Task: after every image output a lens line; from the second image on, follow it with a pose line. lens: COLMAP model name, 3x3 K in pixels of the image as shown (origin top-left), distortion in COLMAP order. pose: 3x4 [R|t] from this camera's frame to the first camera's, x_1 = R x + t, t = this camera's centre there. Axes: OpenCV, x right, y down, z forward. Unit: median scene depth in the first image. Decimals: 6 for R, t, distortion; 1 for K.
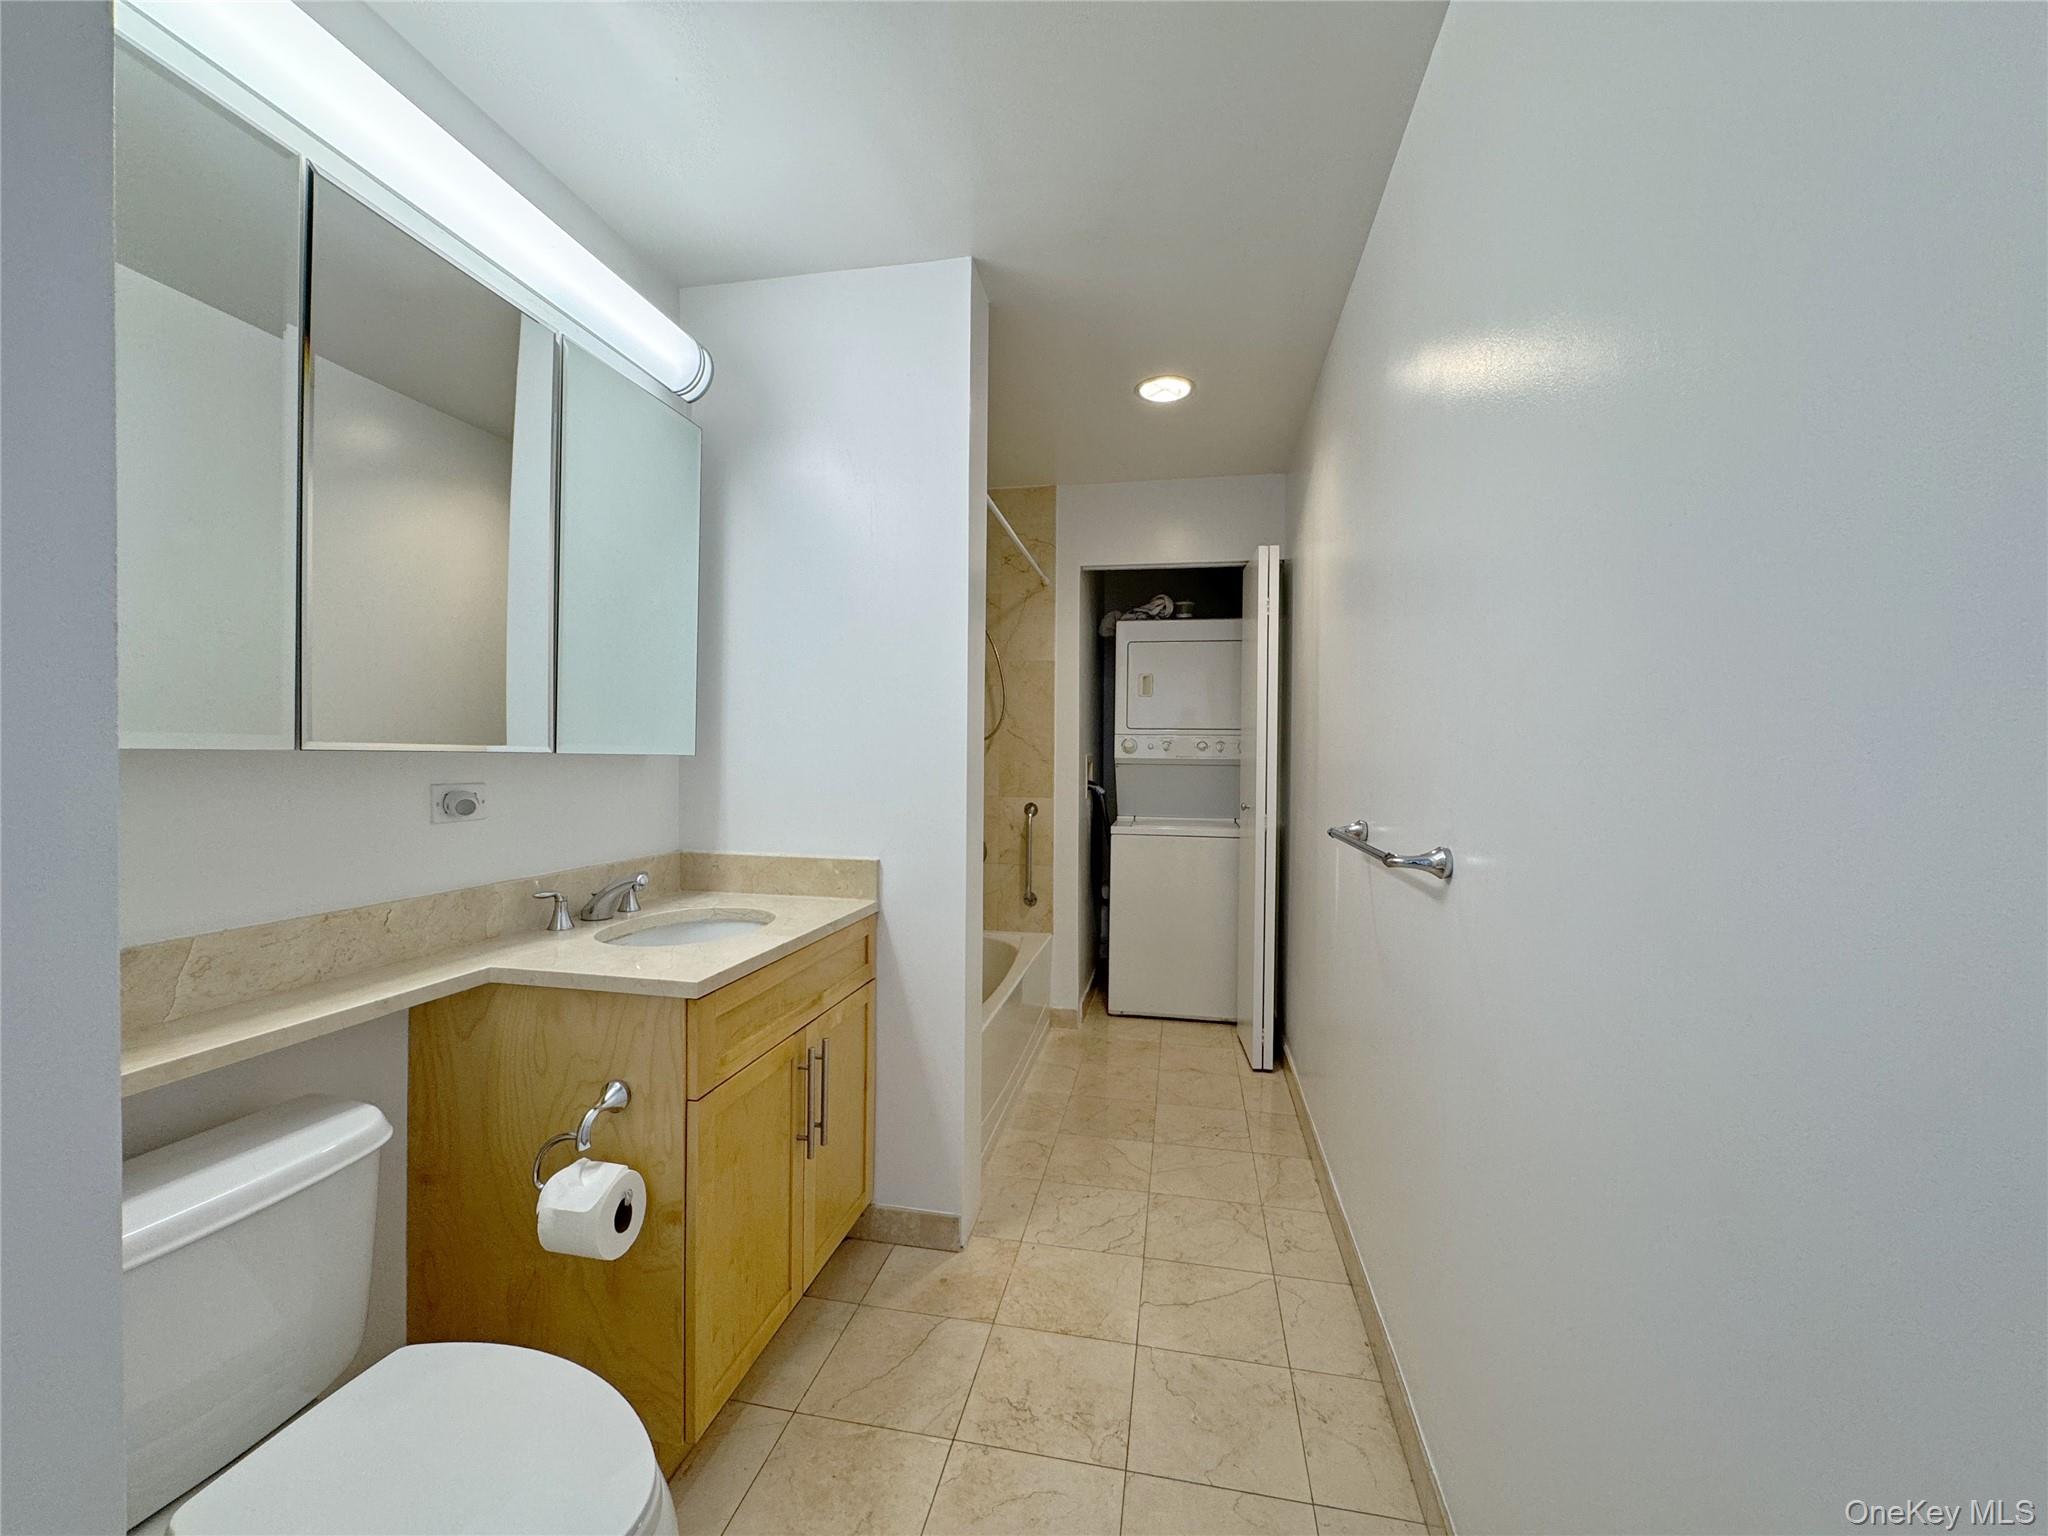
lens RADIAL K [[822.3, 0, 1027.3], [0, 822.3, 764.4], [0, 0, 1]] dist [0.001488, 0.000433]
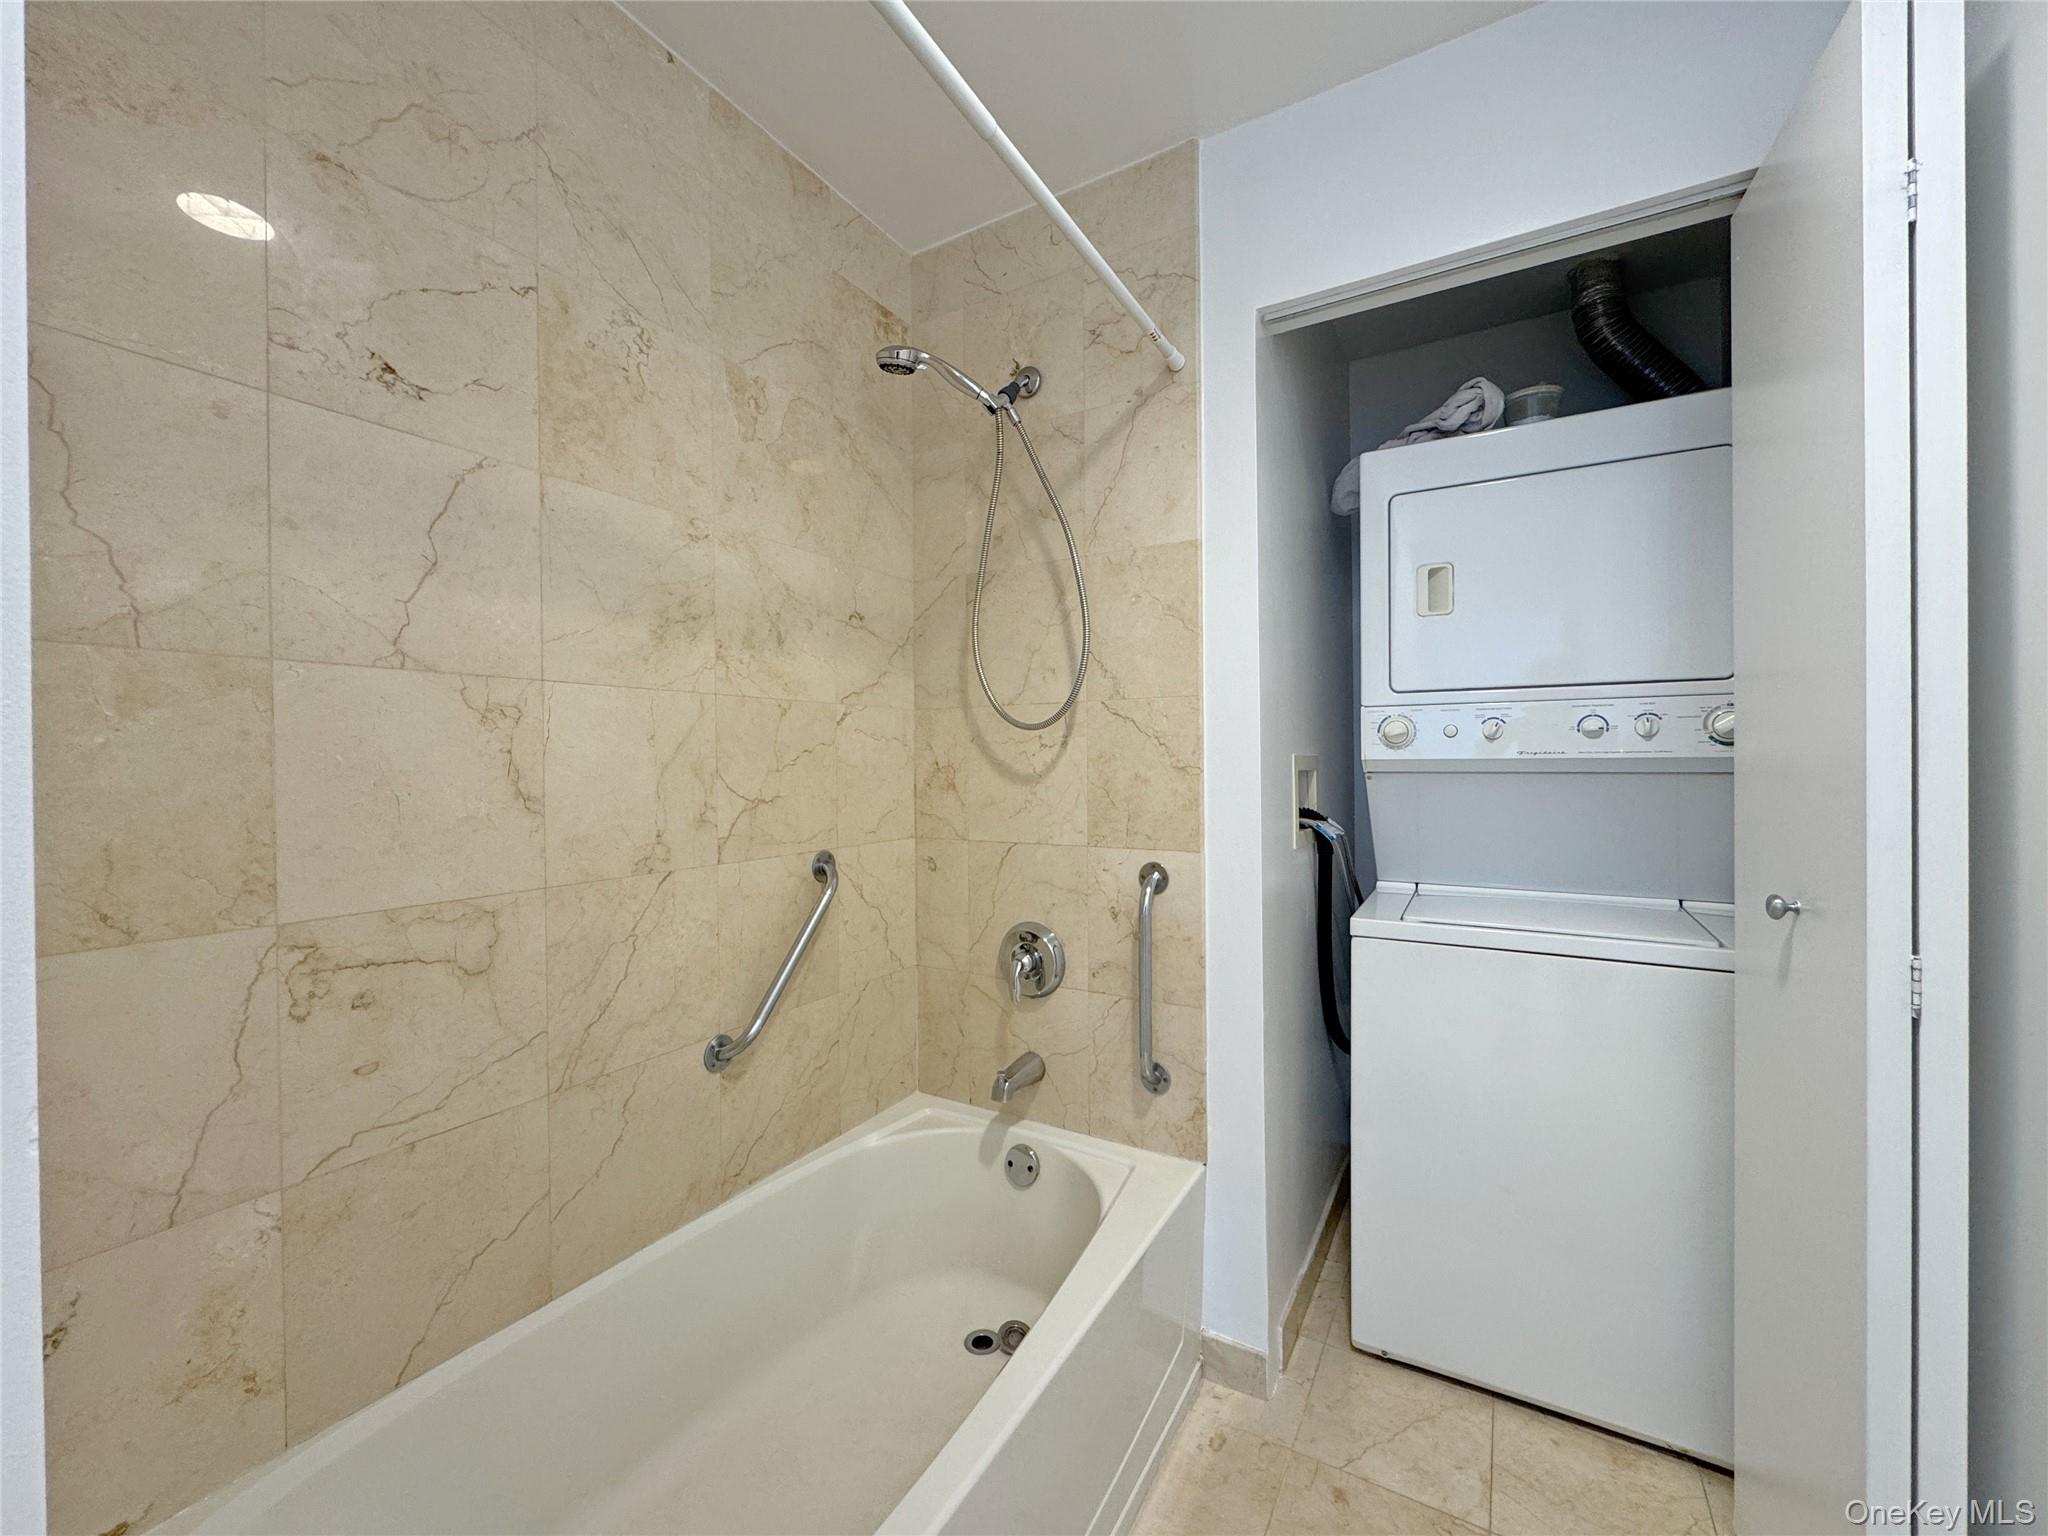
lens RADIAL K [[822.3, 0, 1014.8], [0, 822.3, 769.9], [0, 0, 1]] dist [0.001488, 0.000433]
pose [[0.942873, -0.014196, -0.332850, 0.082855], [0.014701, 0.999891, -0.001000, -0.004640], [0.332828, -0.003951, 0.942979, 0.548217]]
